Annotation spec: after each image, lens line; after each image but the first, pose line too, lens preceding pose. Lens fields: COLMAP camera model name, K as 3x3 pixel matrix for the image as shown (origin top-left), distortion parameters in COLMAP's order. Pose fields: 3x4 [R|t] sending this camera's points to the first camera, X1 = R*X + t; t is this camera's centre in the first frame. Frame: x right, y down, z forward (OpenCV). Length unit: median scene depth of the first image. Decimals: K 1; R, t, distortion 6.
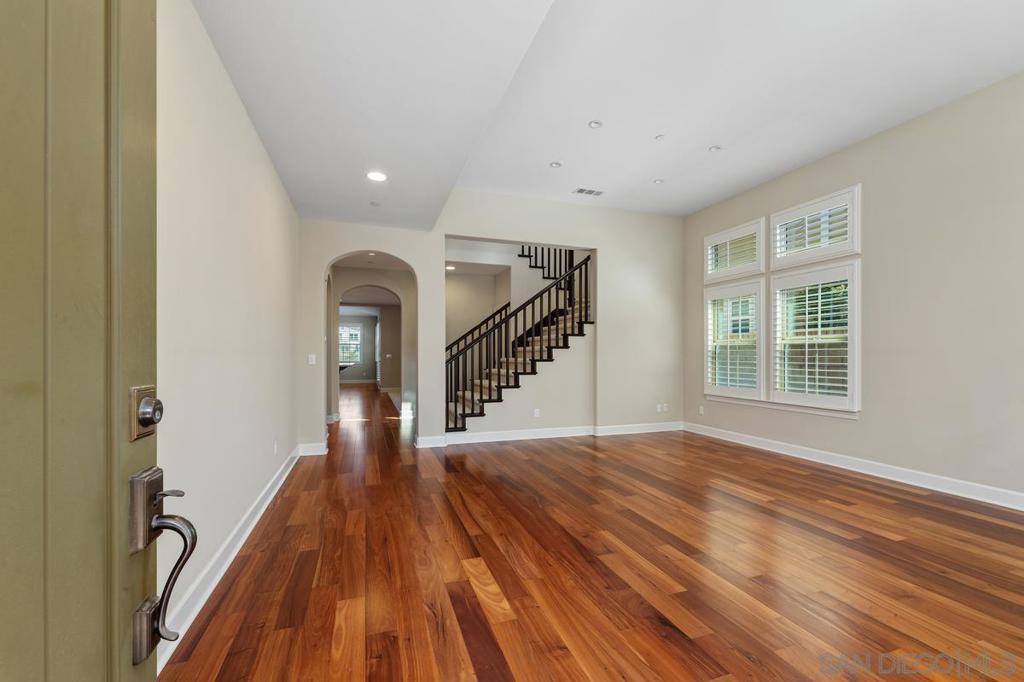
lens RADIAL K [[407.7, 0, 512.0], [0, 407.7, 341.0], [0, 0, 1]] dist [-0.000802, -0.000112]
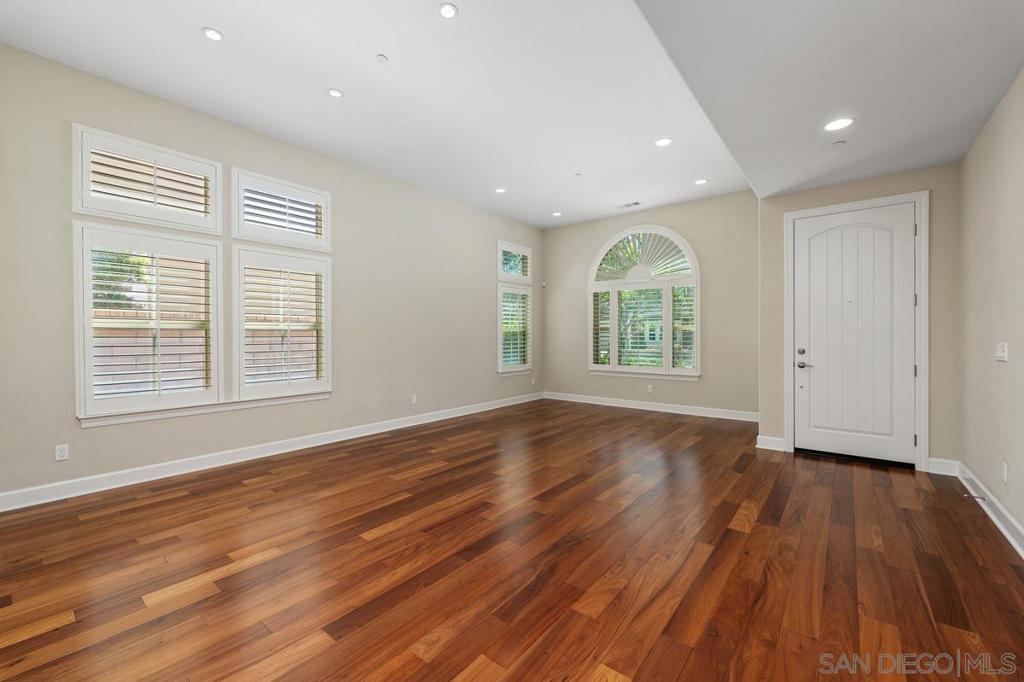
lens RADIAL K [[407.7, 0, 512.0], [0, 407.7, 341.0], [0, 0, 1]] dist [-0.000802, -0.000112]
pose [[-0.511975, -0.011269, 0.858926, -0.486135], [-0.024029, 0.999711, -0.001207, 0.026068], [-0.858664, -0.021257, -0.512098, 1.403632]]
